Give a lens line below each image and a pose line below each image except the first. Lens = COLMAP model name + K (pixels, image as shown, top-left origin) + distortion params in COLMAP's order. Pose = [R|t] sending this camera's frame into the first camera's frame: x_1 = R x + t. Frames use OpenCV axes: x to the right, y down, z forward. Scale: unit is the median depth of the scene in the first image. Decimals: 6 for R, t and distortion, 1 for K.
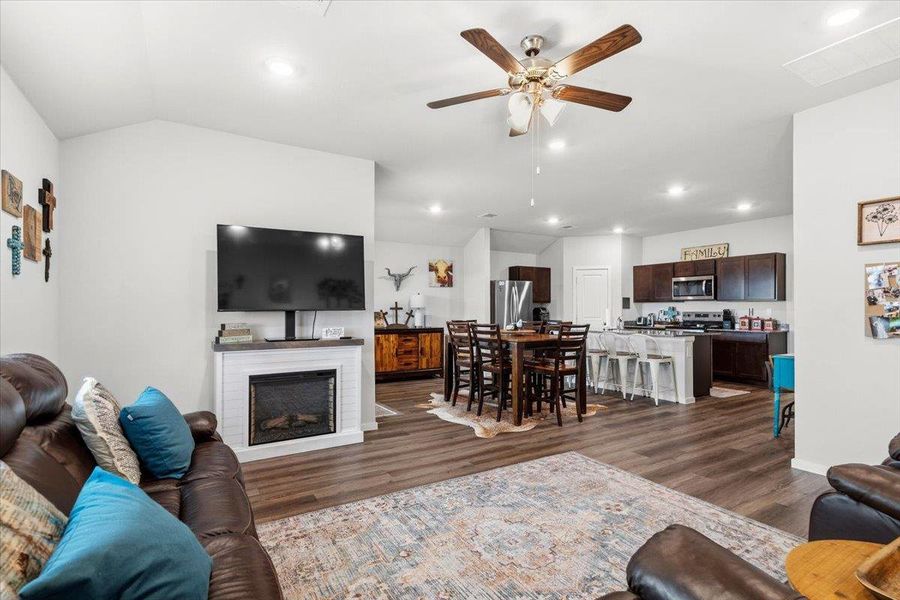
lens RADIAL K [[434.2, 0, 456.3], [0, 434.2, 310.8], [0, 0, 1]] dist [0.002725, 0.001784]
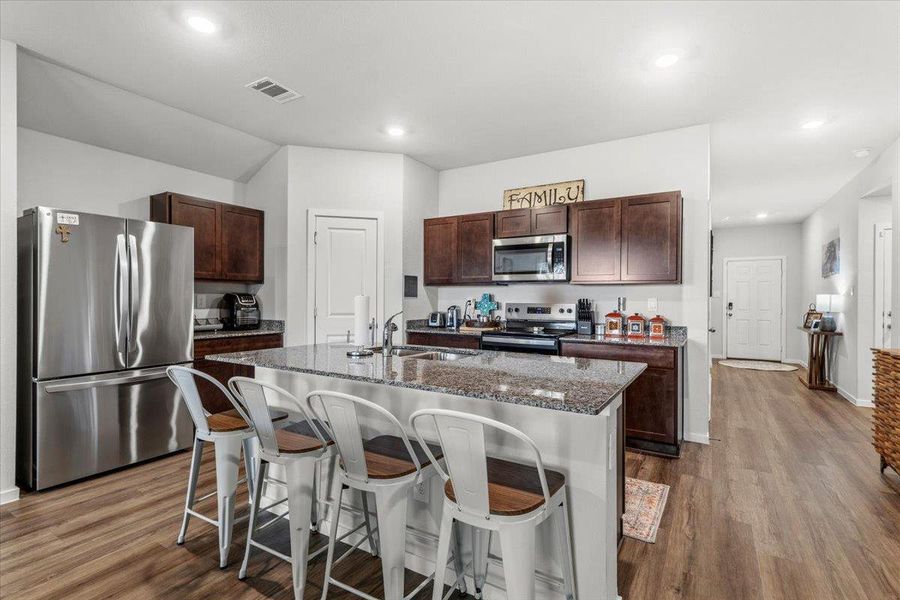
lens RADIAL K [[425.1, 0, 459.4], [0, 425.1, 301.5], [0, 0, 1]] dist [0.006290, -0.001475]
pose [[0.887806, 0.003764, 0.460202, 0.244762], [-0.004827, 0.999988, 0.001133, -0.000332], [-0.460192, -0.003227, 0.887814, 0.613057]]
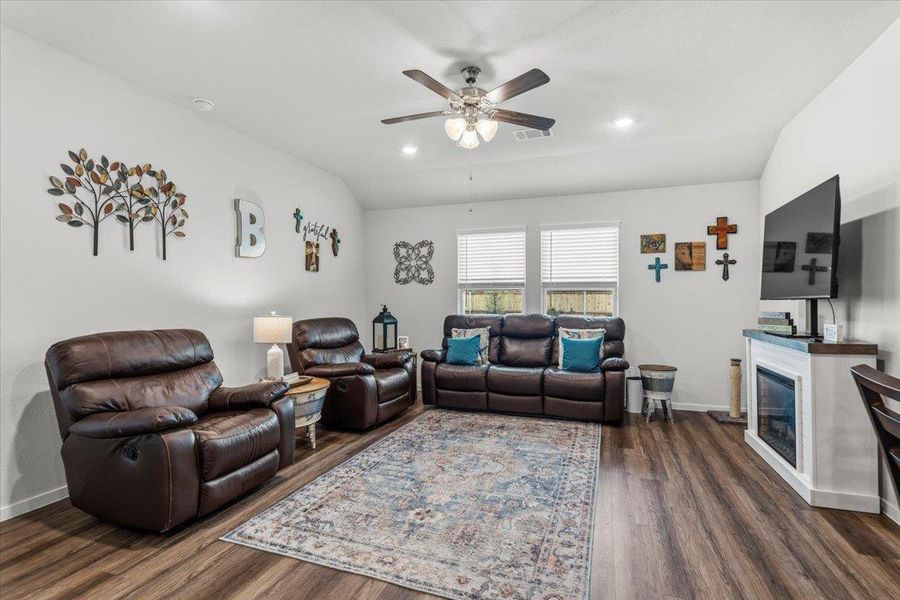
lens RADIAL K [[425.1, 0, 456.9], [0, 425.1, 302.6], [0, 0, 1]] dist [0.006290, -0.001475]
pose [[-0.775604, 0.007139, -0.631180, 0.311729], [0.000965, 0.999948, 0.010125, -0.001140], [0.631220, 0.007244, -0.775570, 0.620716]]
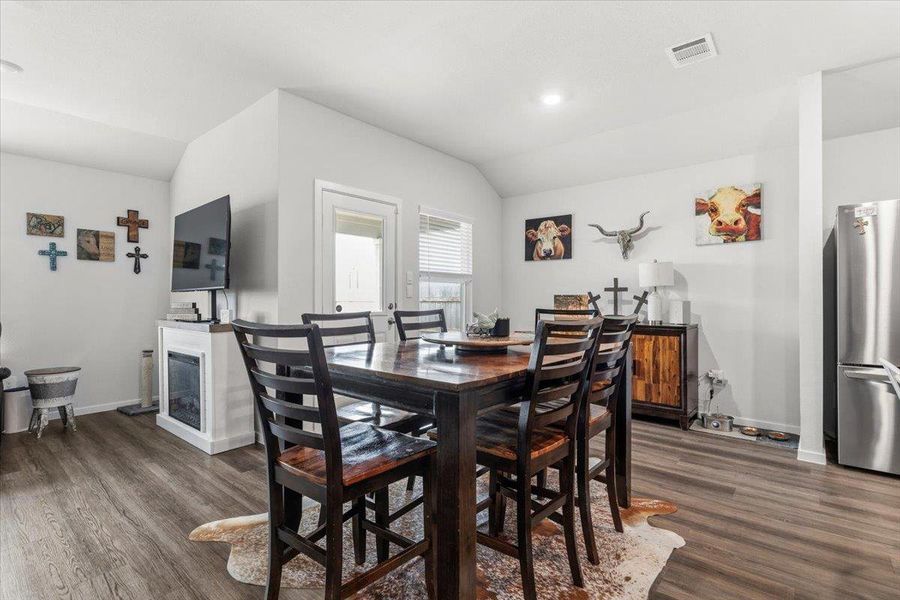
lens RADIAL K [[425.1, 0, 456.5], [0, 425.1, 298.9], [0, 0, 1]] dist [0.006290, -0.001475]
pose [[0.316109, 0.000485, -0.948723, 0.356333], [-0.002670, 0.999996, -0.000379, 0.008983], [0.948719, 0.002653, 0.316109, 0.632661]]
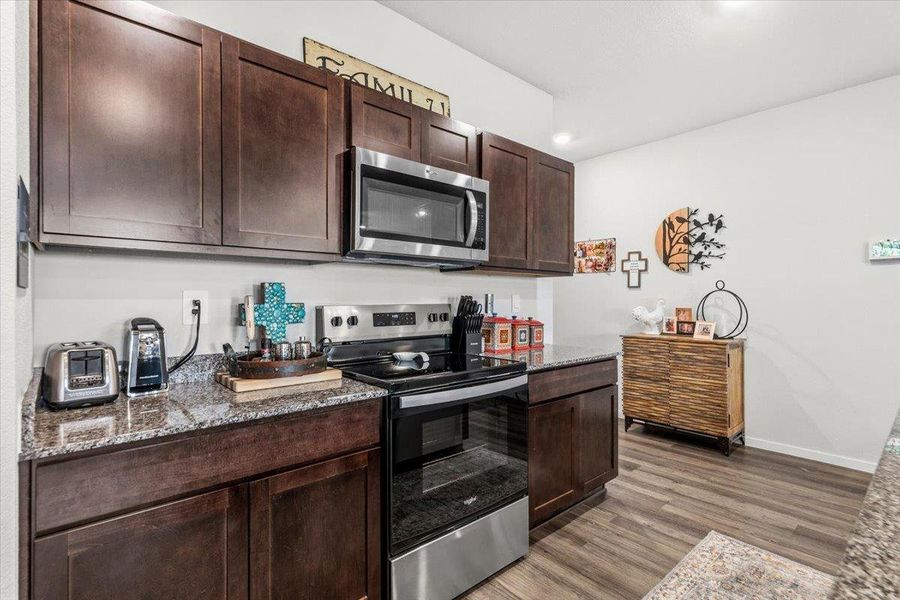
lens RADIAL K [[425.1, 0, 461.0], [0, 425.1, 298.0], [0, 0, 1]] dist [0.006290, -0.001475]
pose [[-0.171065, 0.000824, 0.985259, 0.316171], [0.002191, 0.999997, -0.000456, -0.002041], [-0.985257, 0.002081, -0.171066, 1.085678]]
